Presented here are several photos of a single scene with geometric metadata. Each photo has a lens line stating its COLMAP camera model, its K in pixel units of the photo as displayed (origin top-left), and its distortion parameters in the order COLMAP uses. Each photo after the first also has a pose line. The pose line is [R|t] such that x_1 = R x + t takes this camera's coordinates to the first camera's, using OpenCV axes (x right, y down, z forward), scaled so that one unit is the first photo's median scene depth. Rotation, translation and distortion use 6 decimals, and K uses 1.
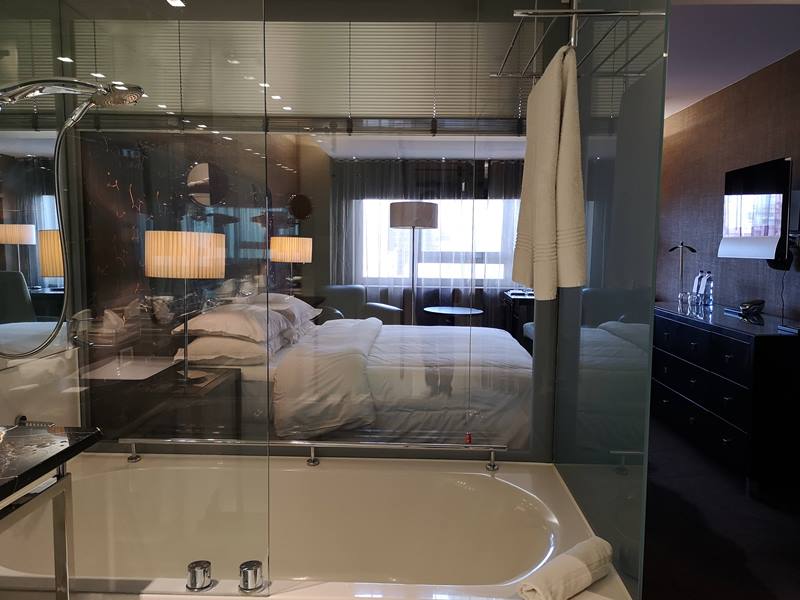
lens RADIAL K [[628.0, 0, 402.8], [0, 628.0, 301.5], [0, 0, 1]] dist [0.003801, -0.015266]
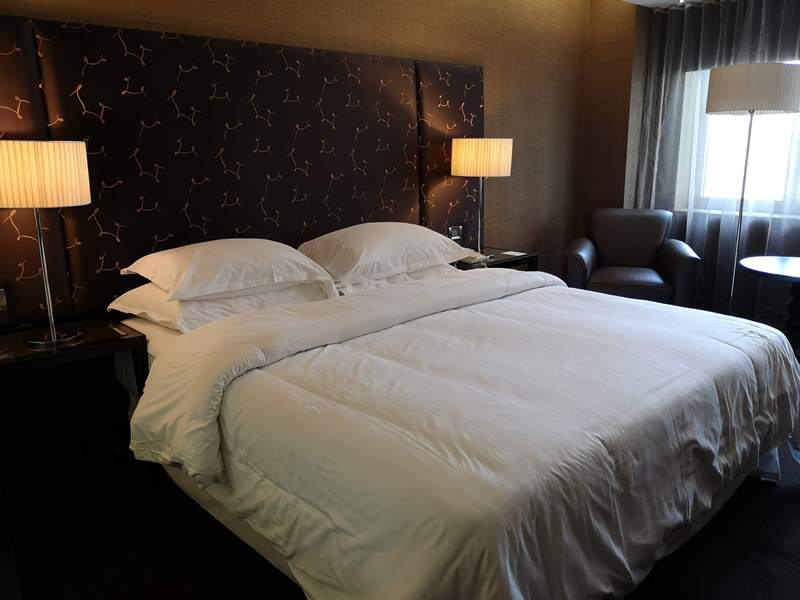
lens RADIAL K [[628.0, 0, 397.4], [0, 628.0, 295.5], [0, 0, 1]] dist [0.003801, -0.015266]
pose [[0.706032, 0.125204, -0.697024, 0.288431], [-0.031615, 0.988839, 0.145598, -0.033665], [0.707474, -0.080761, 0.702110, 0.482273]]
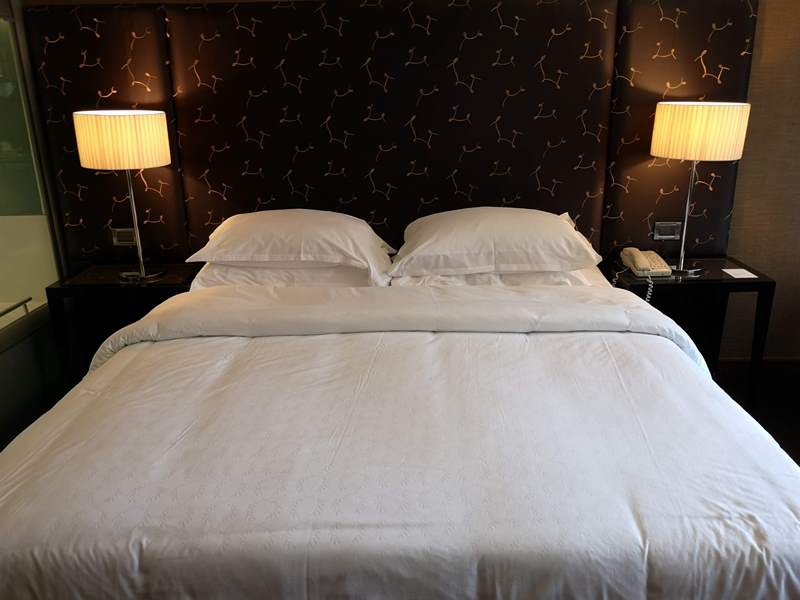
lens RADIAL K [[628.0, 0, 398.8], [0, 628.0, 299.5], [0, 0, 1]] dist [0.003801, -0.015266]
pose [[0.035462, 0.280573, -0.959177, 0.358787], [-0.078167, 0.957619, 0.277228, -0.086278], [0.996309, 0.065145, 0.055890, 0.857423]]
